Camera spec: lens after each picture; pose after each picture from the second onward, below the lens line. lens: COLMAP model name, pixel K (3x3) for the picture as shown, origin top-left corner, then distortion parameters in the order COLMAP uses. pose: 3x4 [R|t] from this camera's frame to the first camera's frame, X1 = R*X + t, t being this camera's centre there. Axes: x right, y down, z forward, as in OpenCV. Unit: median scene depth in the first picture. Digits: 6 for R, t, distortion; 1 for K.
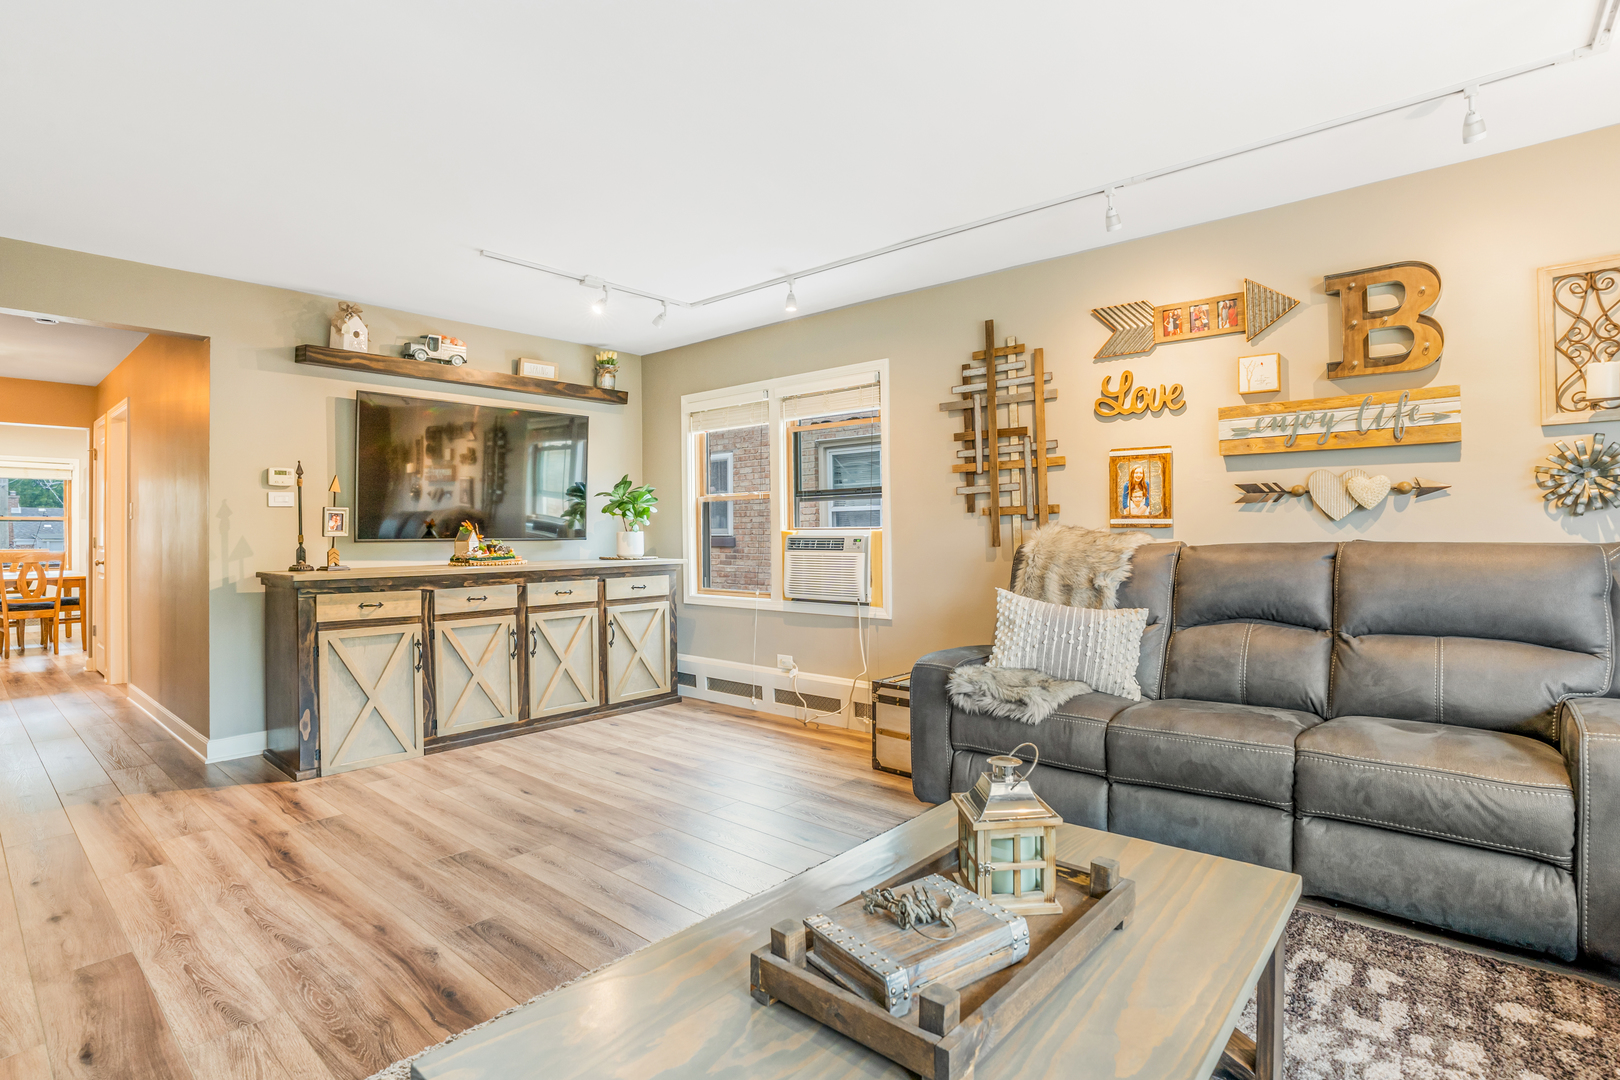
lens RADIAL K [[772.5, 0, 793.0], [0, 772.5, 529.2], [0, 0, 1]] dist [-0.032189, 0.000427]
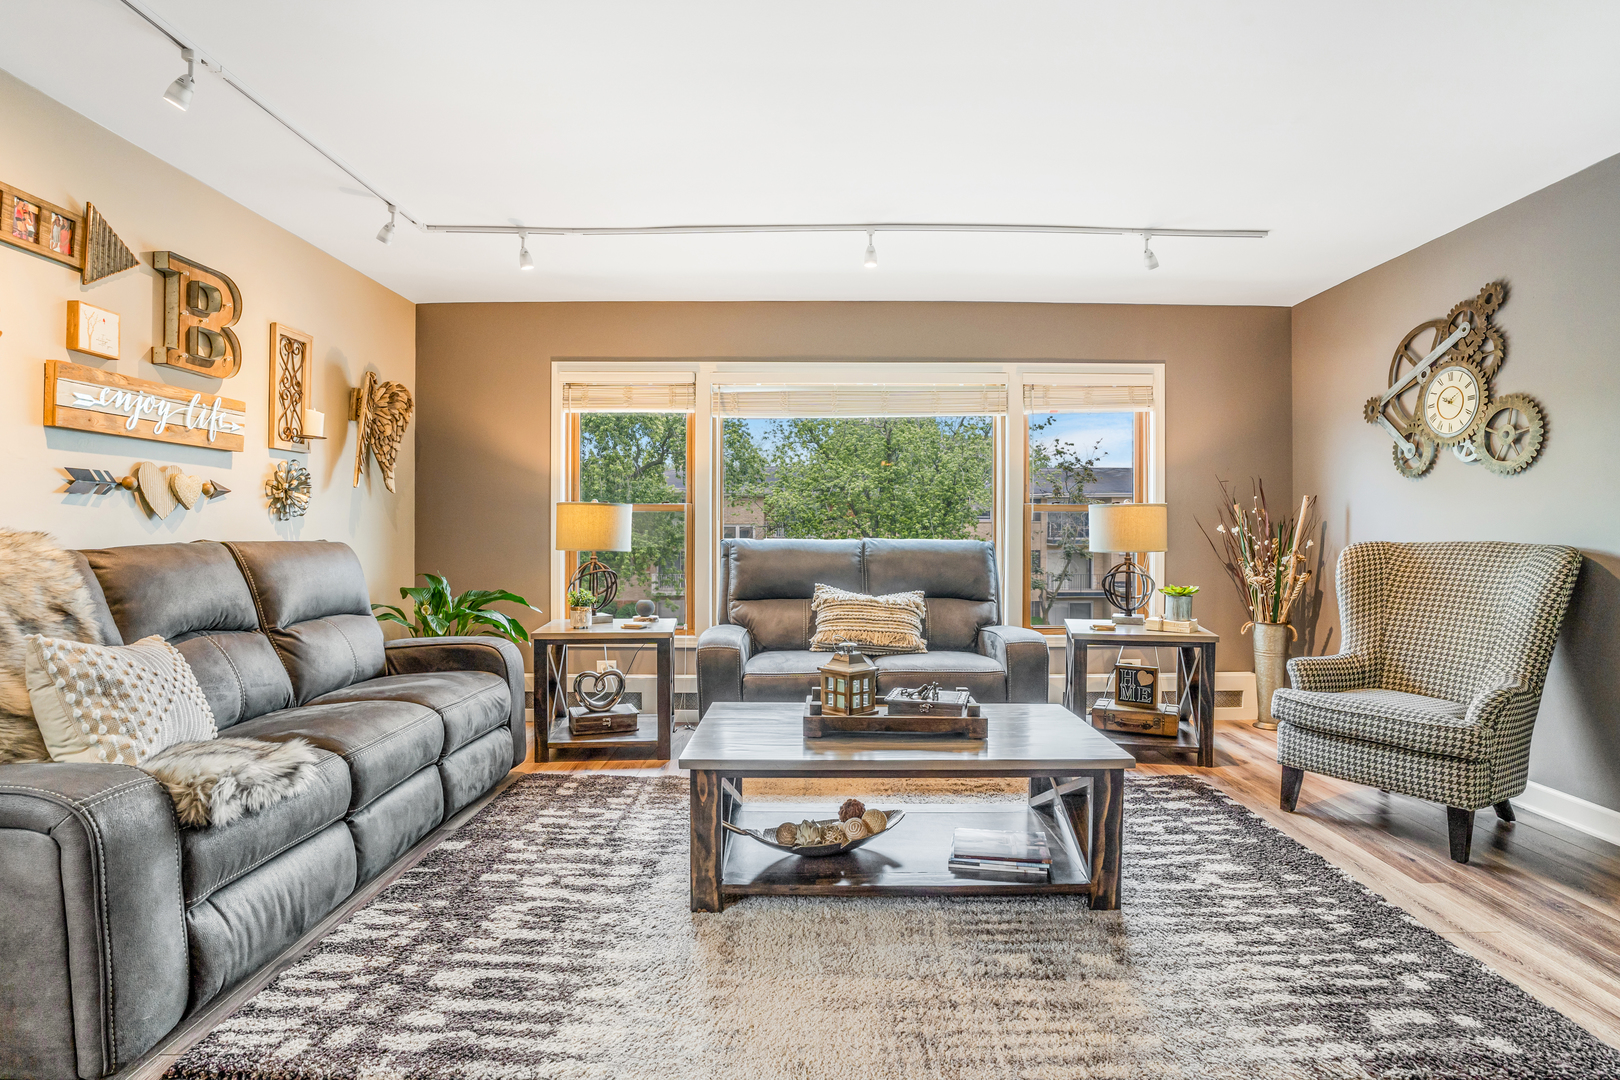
lens RADIAL K [[844.4, 0, 815.6], [0, 844.4, 551.1], [0, 0, 1]] dist [-0.054285, 0.000039]
pose [[-0.685011, -0.010165, 0.728462, -0.599247], [-0.001460, 0.999920, 0.012580, 0.014722], [-0.728531, 0.007553, -0.684971, 1.221129]]
